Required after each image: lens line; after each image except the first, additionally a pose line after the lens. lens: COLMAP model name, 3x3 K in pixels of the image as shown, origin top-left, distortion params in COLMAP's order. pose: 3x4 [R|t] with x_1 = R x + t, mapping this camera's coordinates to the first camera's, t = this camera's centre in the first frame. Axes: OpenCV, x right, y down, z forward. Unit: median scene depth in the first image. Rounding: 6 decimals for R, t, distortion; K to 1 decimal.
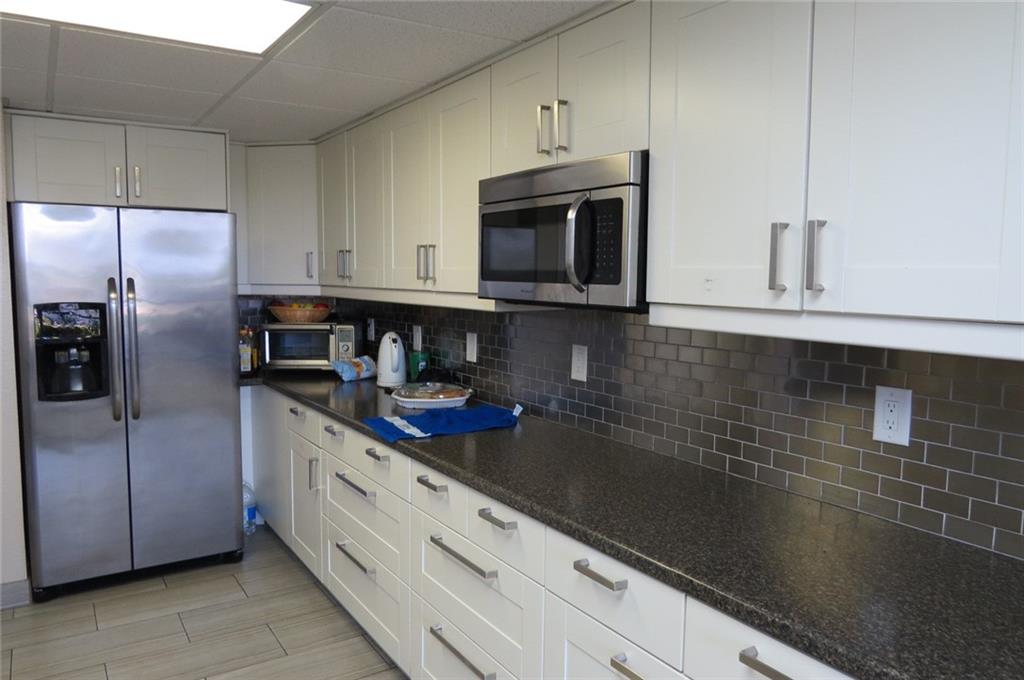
lens RADIAL K [[740.5, 0, 512.0], [0, 740.5, 342.2], [0, 0, 1]] dist [-0.017175, 0.003588]
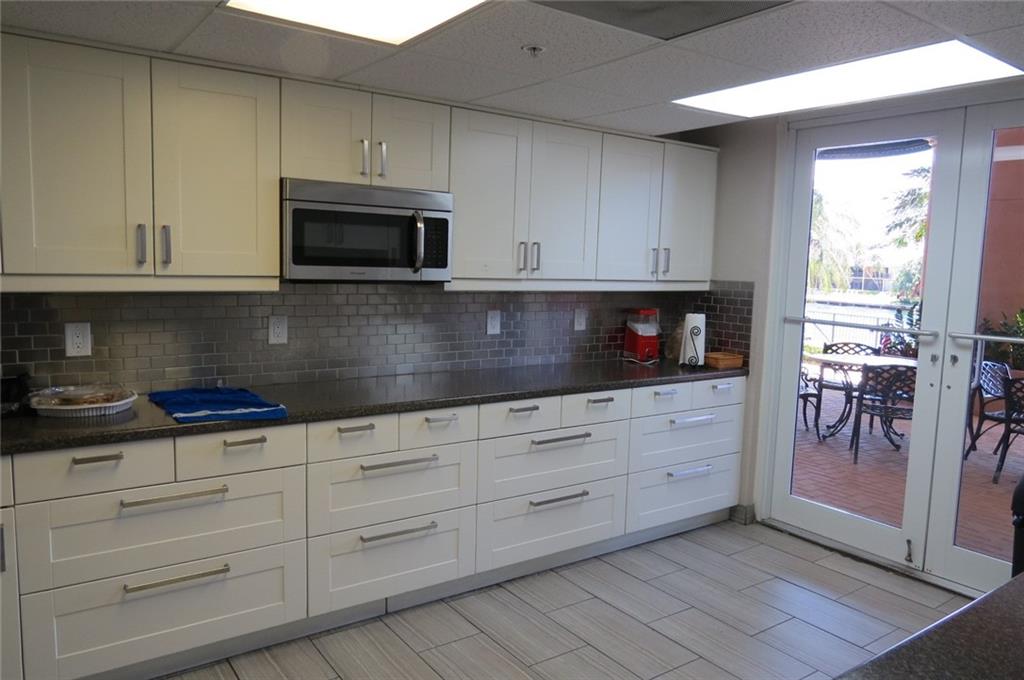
lens RADIAL K [[740.5, 0, 511.5], [0, 740.5, 338.2], [0, 0, 1]] dist [-0.017175, 0.003588]
pose [[-0.043486, -0.120503, 0.991760, -1.508118], [0.060662, 0.990549, 0.123016, -0.111874], [-0.997211, 0.065511, -0.035766, 0.861614]]
